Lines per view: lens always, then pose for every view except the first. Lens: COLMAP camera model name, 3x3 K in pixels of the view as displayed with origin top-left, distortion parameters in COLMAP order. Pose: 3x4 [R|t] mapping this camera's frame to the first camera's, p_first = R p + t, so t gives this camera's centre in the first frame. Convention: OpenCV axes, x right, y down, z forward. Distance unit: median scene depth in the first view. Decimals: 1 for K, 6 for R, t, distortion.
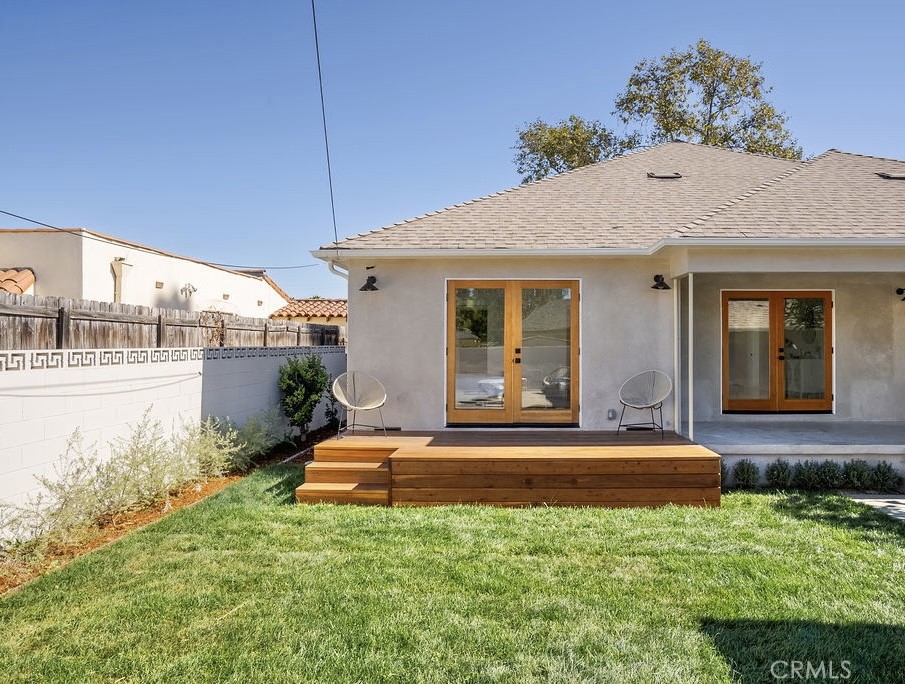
lens RADIAL K [[568.6, 0, 509.4], [0, 568.6, 341.7], [0, 0, 1]] dist [-0.021956, 0.003145]
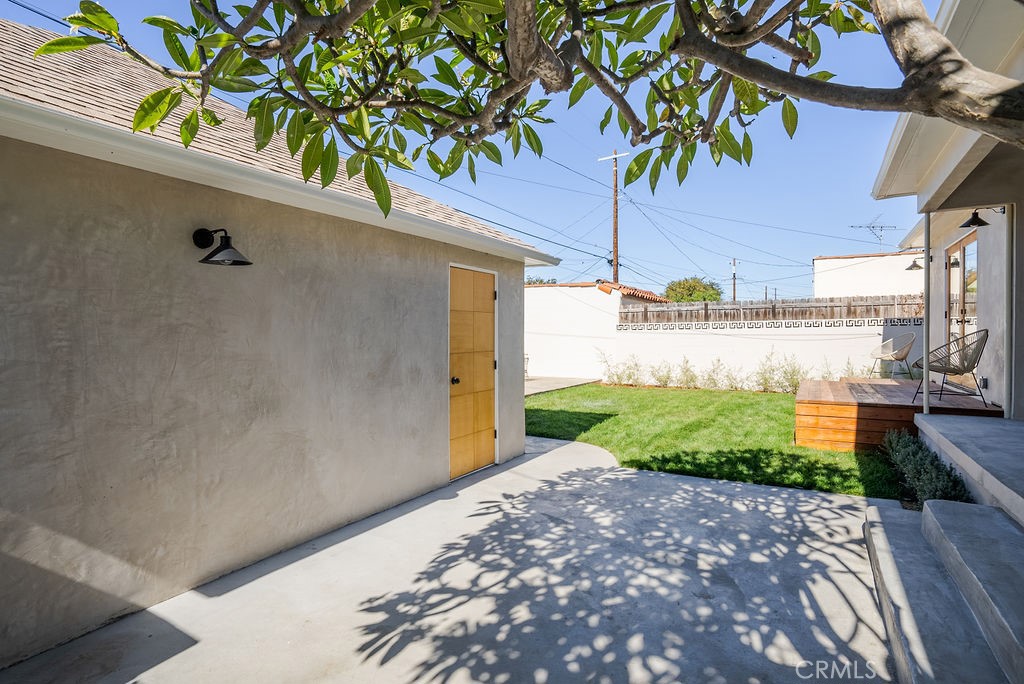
lens RADIAL K [[530.4, 0, 512.0], [0, 530.4, 342.0], [0, 0, 1]] dist [-0.004734, 0.001260]
pose [[-0.508312, 0.008500, -0.861131, 0.998707], [0.013545, 0.999907, 0.001875, 0.047915], [0.861067, -0.010711, -0.508379, 0.664792]]
